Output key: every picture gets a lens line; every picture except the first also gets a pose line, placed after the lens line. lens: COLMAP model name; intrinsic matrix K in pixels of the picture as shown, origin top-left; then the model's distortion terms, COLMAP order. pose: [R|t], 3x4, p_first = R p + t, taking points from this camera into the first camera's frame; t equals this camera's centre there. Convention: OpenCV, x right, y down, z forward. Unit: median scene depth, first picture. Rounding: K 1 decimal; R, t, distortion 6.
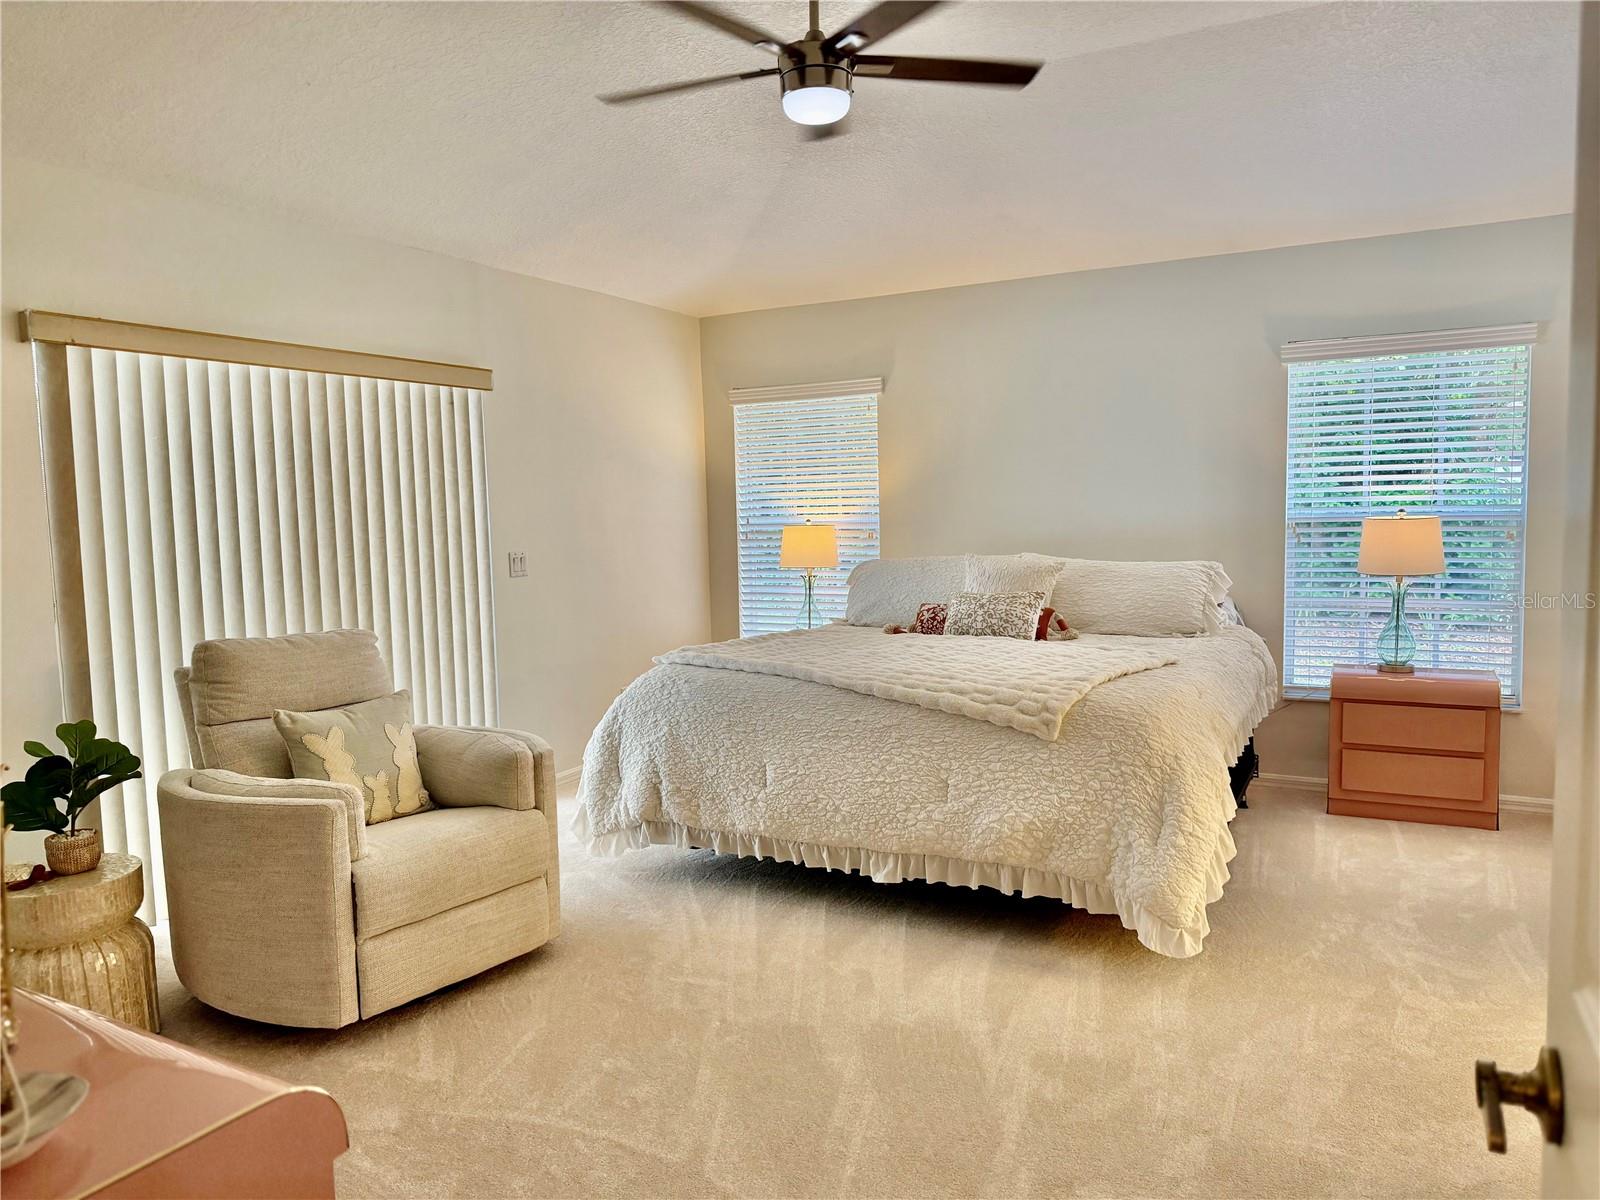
lens RADIAL K [[1128.4, 0, 800.0], [0, 1128.4, 600.0], [0, 0, 1]] dist [0.115912, -0.155981]
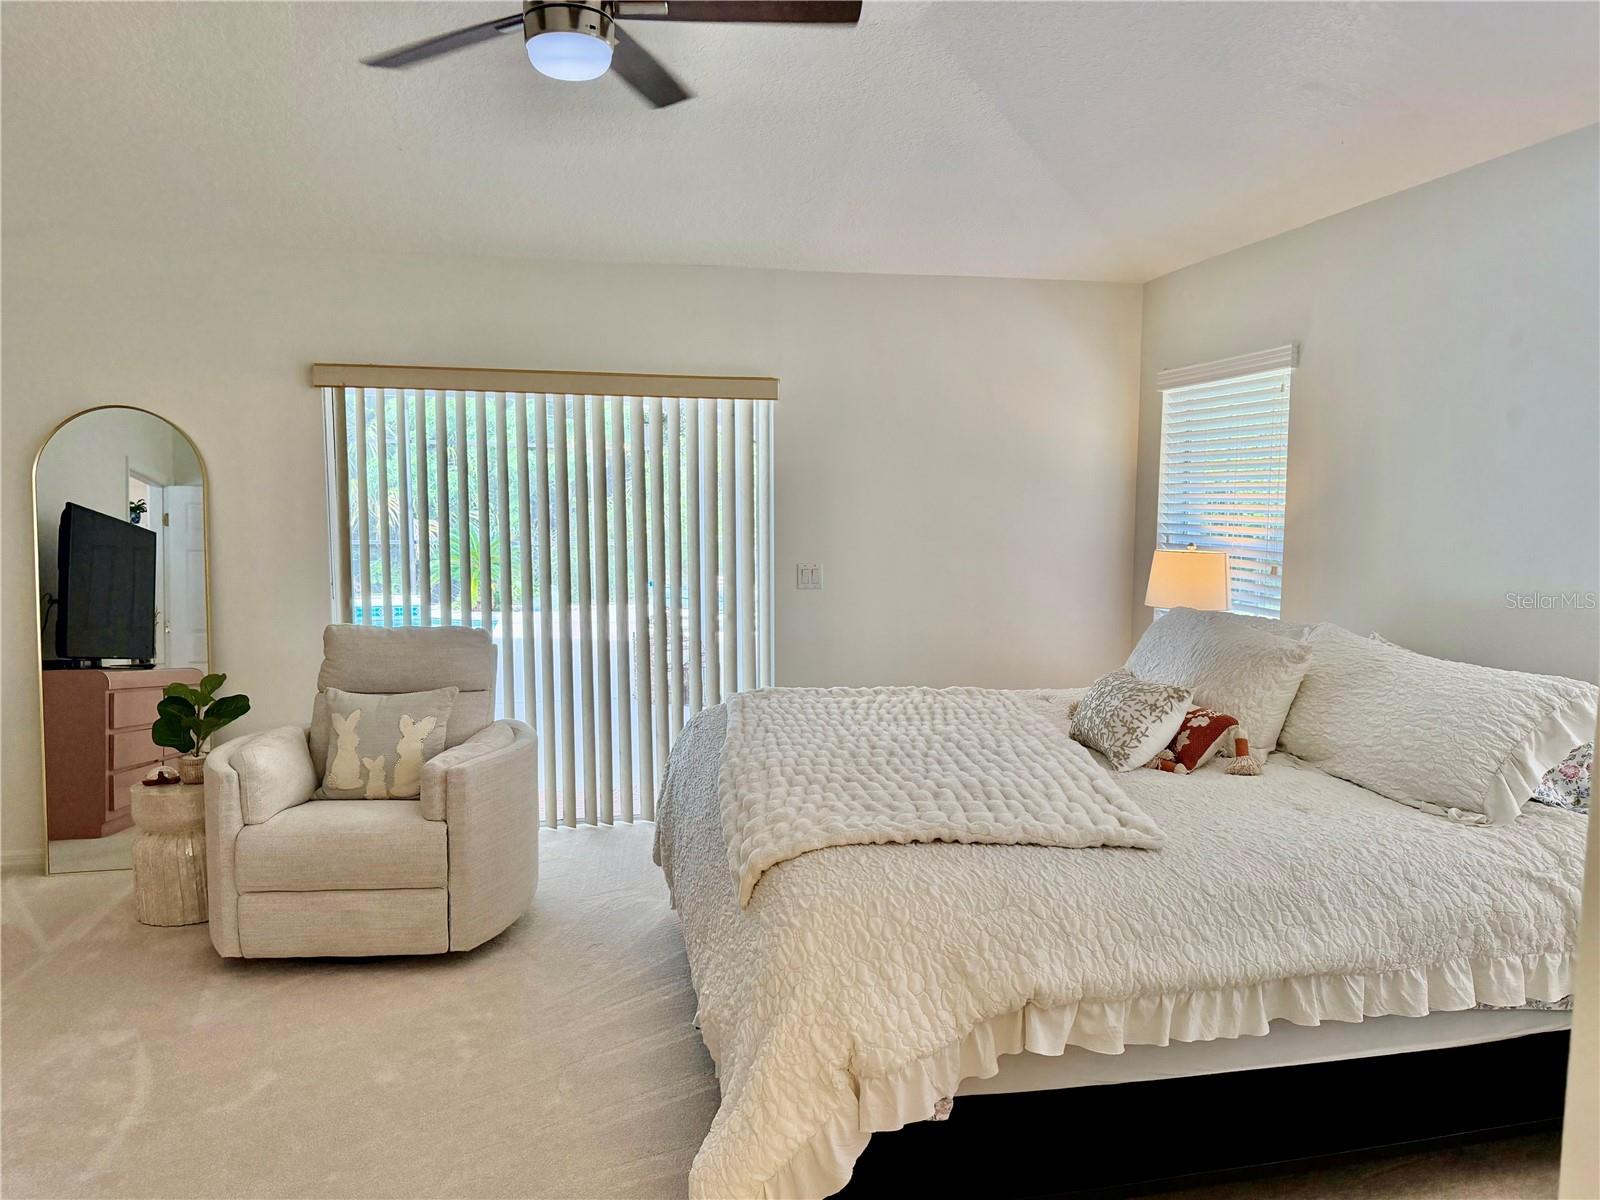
lens RADIAL K [[1119.5, 0, 800.0], [0, 1119.5, 600.0], [0, 0, 1]] dist [0.090433, -0.102450]
pose [[0.651824, 0.099275, -0.751845, 0.533733], [-0.080368, 0.994855, 0.061685, -0.077128], [0.754100, 0.020217, 0.656448, 0.414901]]
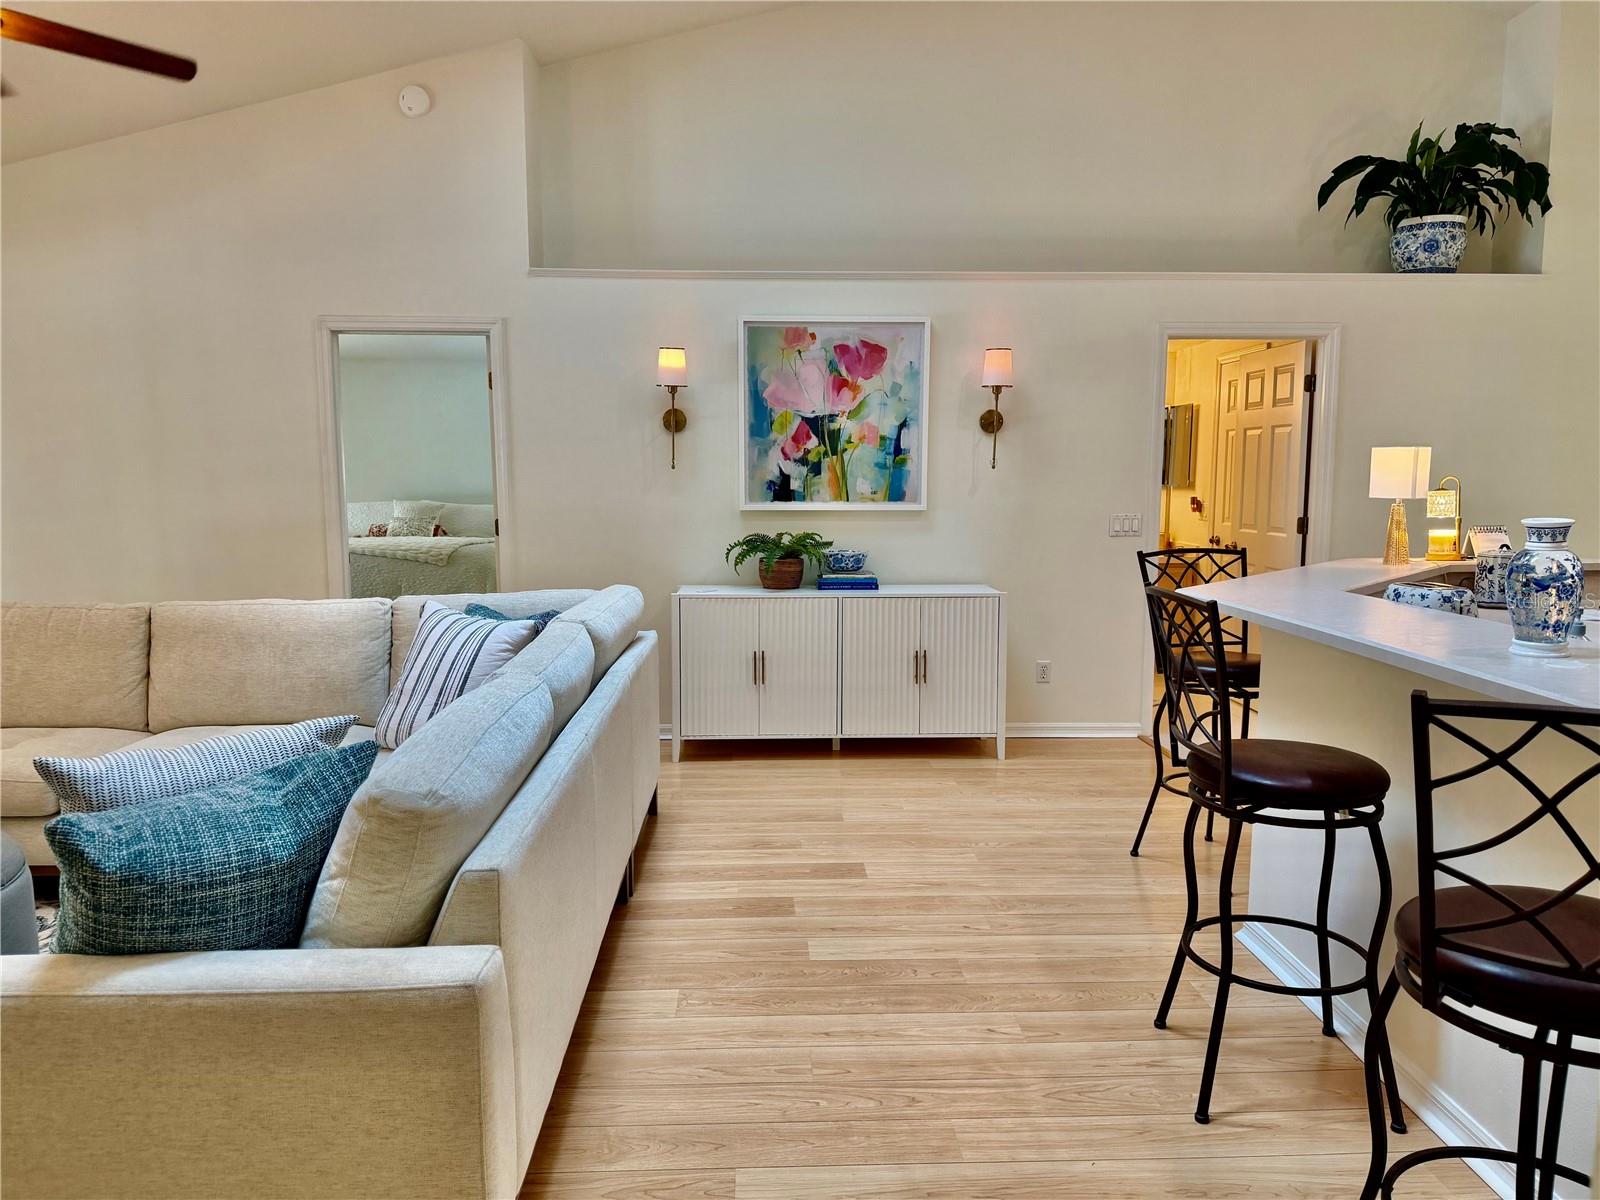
lens RADIAL K [[1119.5, 0, 800.0], [0, 1119.5, 600.0], [0, 0, 1]] dist [0.090433, -0.102450]
pose [[0.859025, -0.036303, 0.510644, -0.311393], [0.021846, 0.999173, 0.034283, 0.096144], [-0.511467, -0.018294, 0.859108, -1.284350]]
